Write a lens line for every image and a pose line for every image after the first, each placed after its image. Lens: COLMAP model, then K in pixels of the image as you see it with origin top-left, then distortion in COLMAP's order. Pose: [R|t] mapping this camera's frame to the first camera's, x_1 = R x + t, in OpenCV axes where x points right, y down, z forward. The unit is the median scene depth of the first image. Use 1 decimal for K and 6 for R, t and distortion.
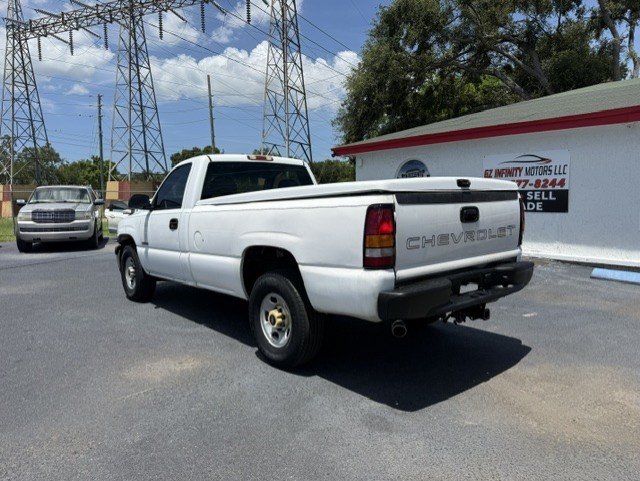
lens RADIAL K [[469.1, 0, 320.0], [0, 469.1, 240.5], [0, 0, 1]] dist [0.020231, -0.034961]
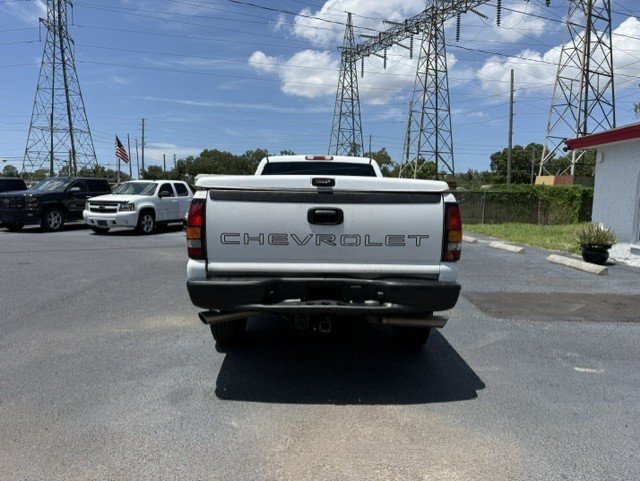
lens RADIAL K [[469.1, 0, 320.0], [0, 469.1, 240.5], [0, 0, 1]] dist [0.020231, -0.034961]
pose [[0.763879, 0.092058, -0.638760, 0.775016], [-0.092790, 0.995157, 0.032456, -0.032167], [0.638654, 0.034478, 0.768722, 0.252798]]
